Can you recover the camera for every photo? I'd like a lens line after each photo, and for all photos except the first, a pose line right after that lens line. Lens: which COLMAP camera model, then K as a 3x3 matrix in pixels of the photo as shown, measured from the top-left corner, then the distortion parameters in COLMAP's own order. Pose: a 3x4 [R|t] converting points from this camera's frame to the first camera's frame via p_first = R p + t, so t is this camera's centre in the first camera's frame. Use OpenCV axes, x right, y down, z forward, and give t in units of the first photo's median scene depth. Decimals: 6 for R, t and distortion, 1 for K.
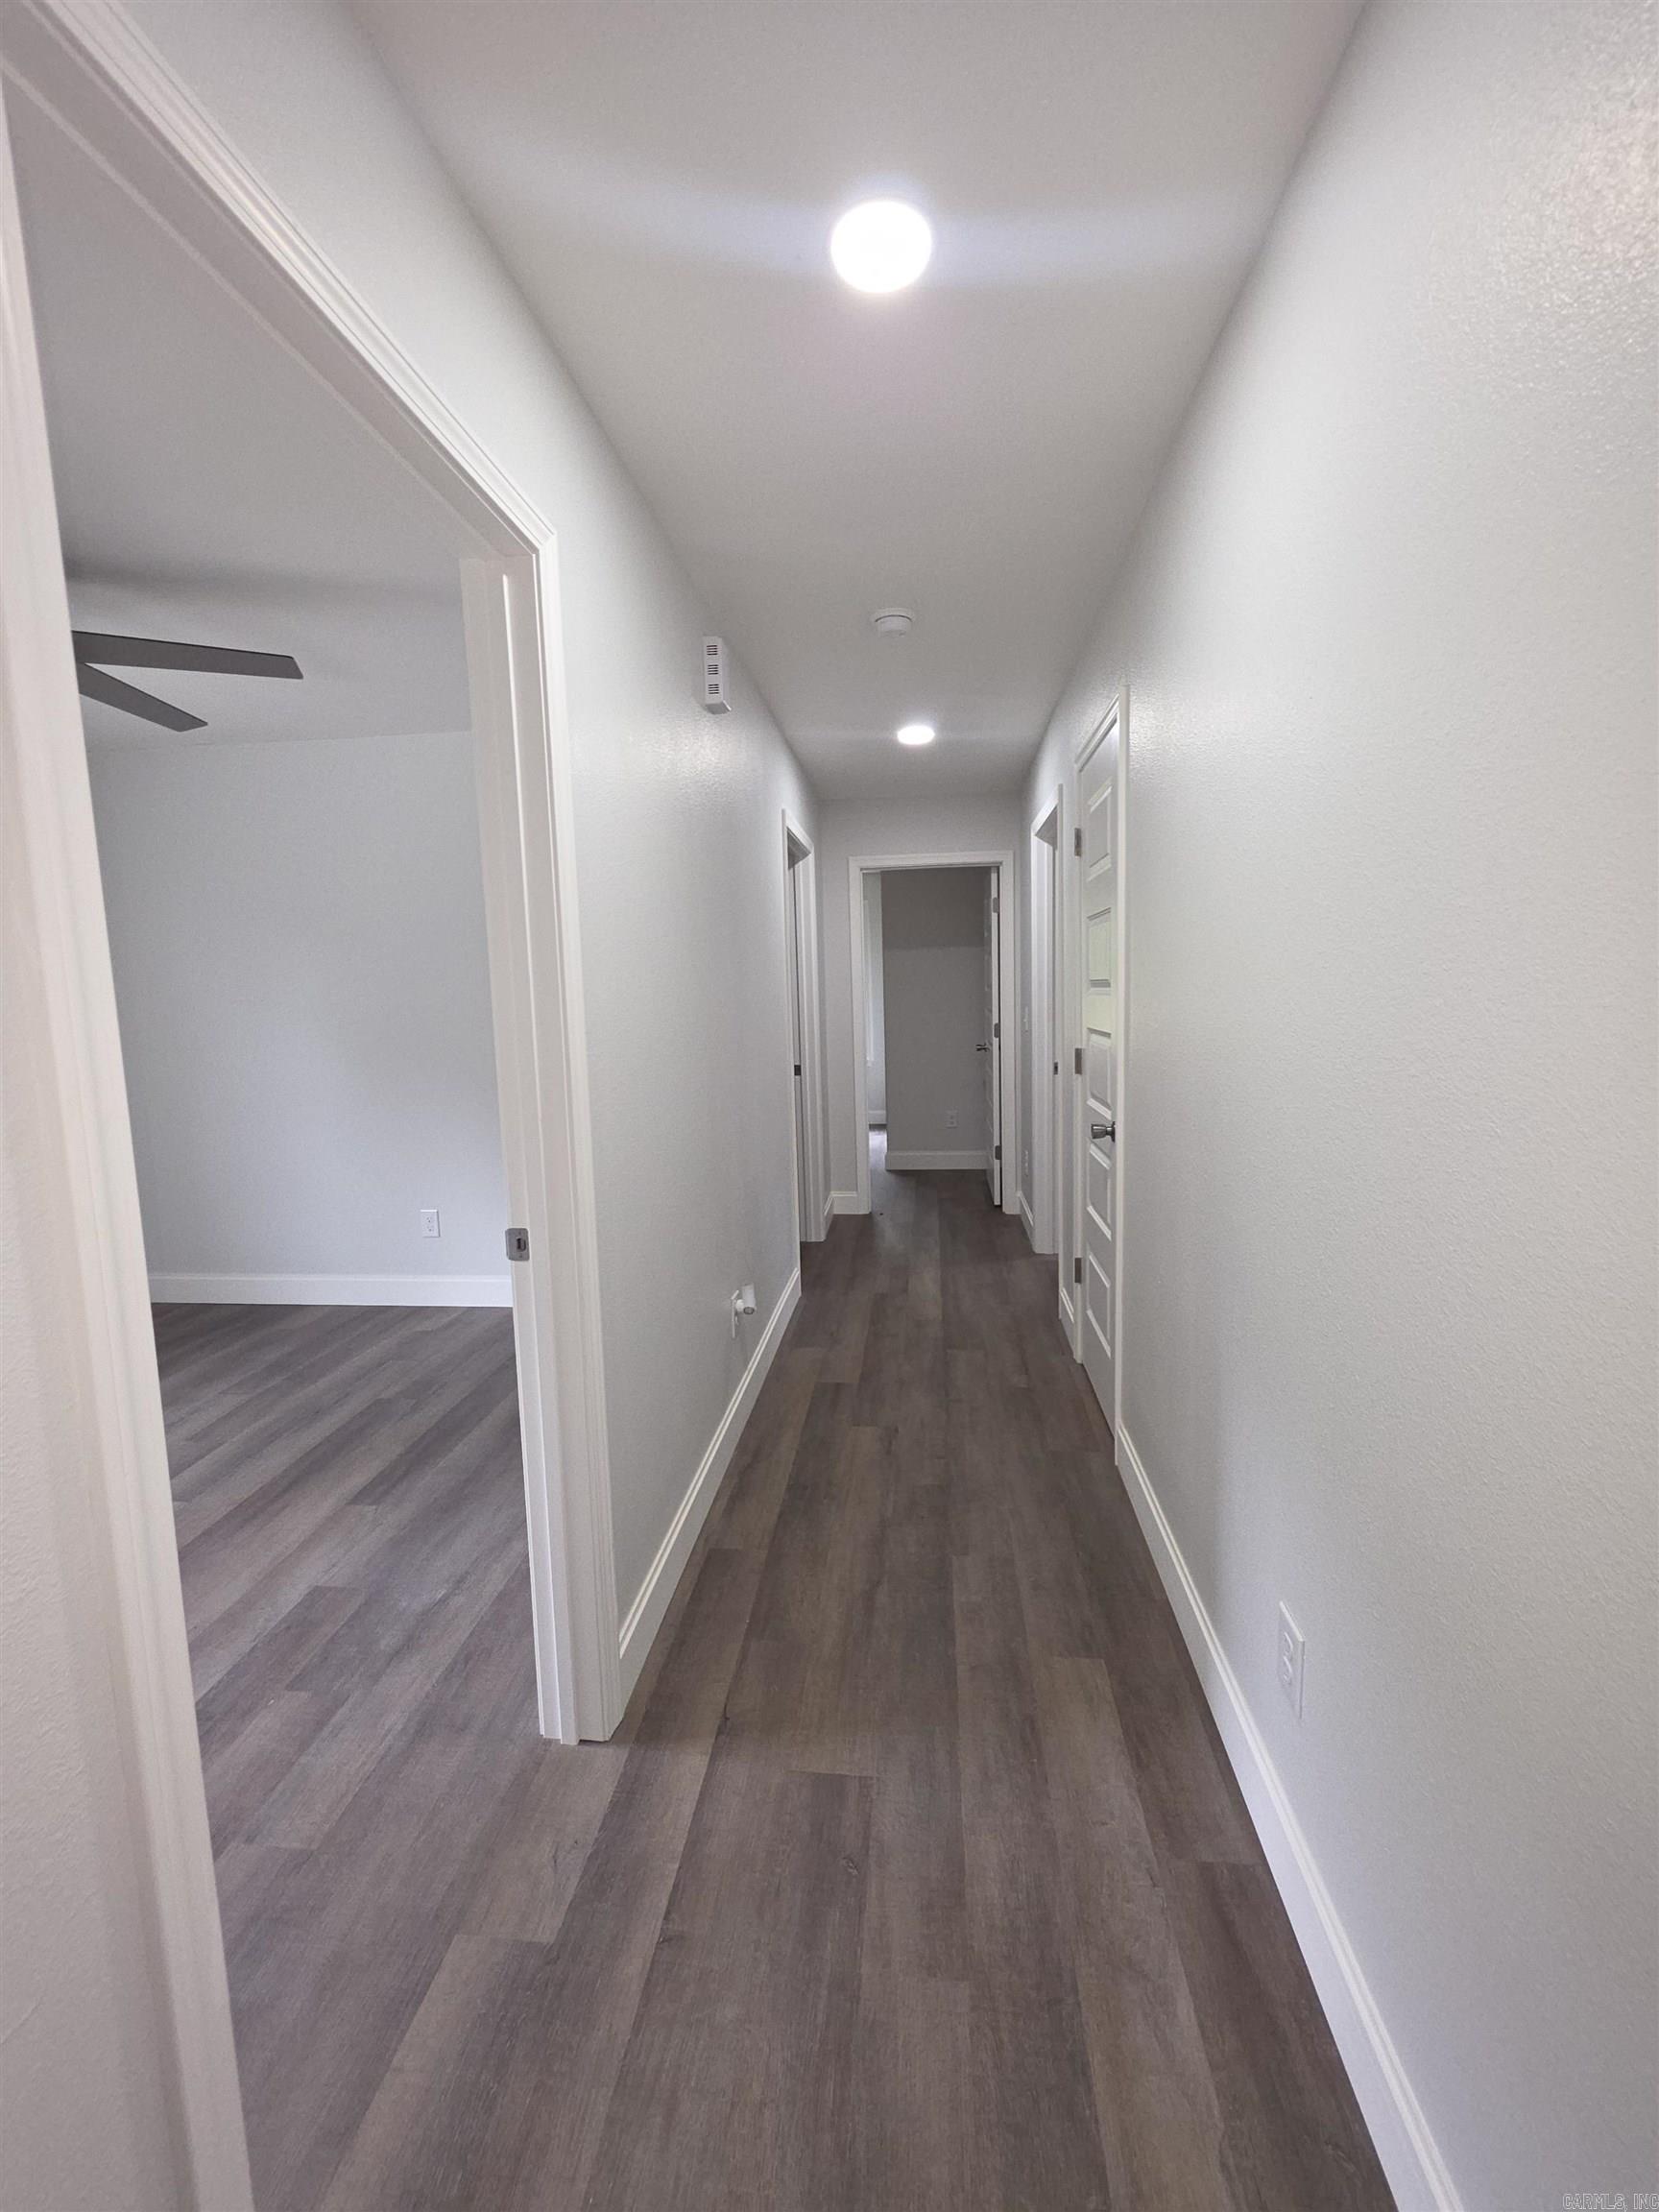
lens RADIAL K [[898.1, 0, 831.9], [0, 898.1, 1094.8], [0, 0, 1]] dist [-0.000950, -0.000999]
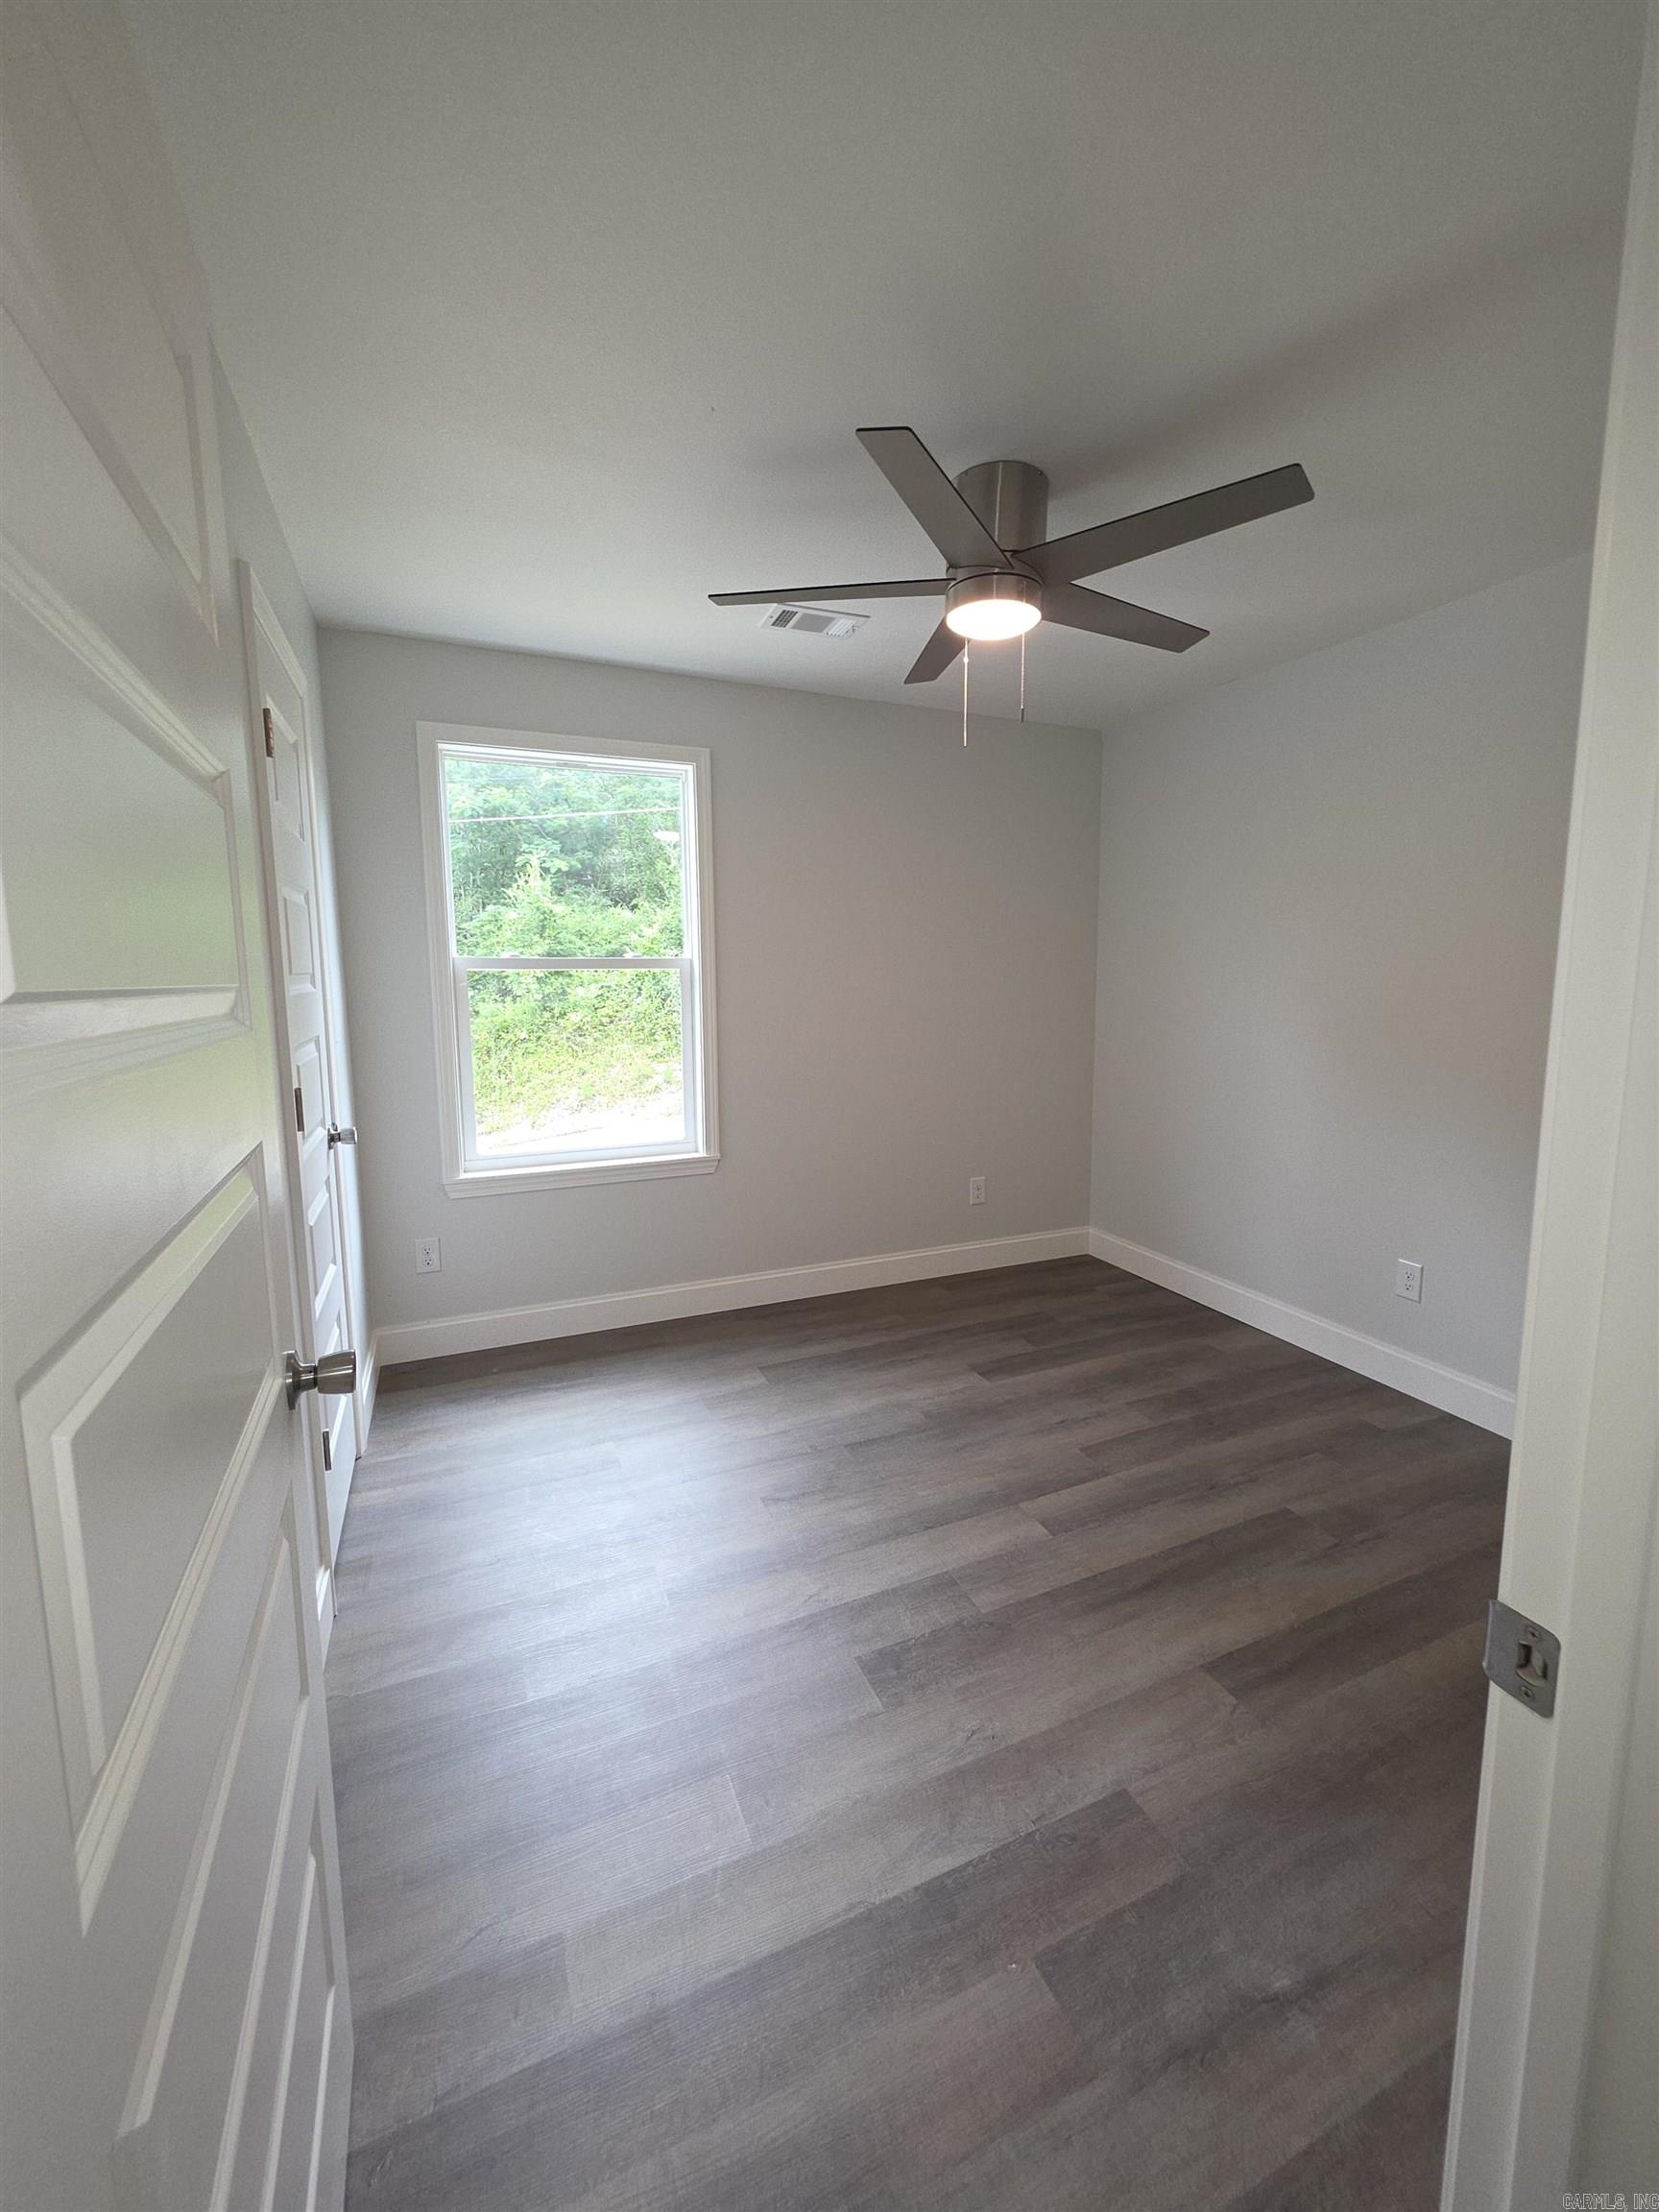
lens RADIAL K [[898.1, 0, 836.5], [0, 898.1, 1091.6], [0, 0, 1]] dist [-0.000950, -0.000999]
pose [[0.506916, 0.127764, -0.852474, -0.106820], [-0.101392, 0.990927, 0.088223, -0.030559], [0.856012, 0.041713, 0.515271, 0.286929]]
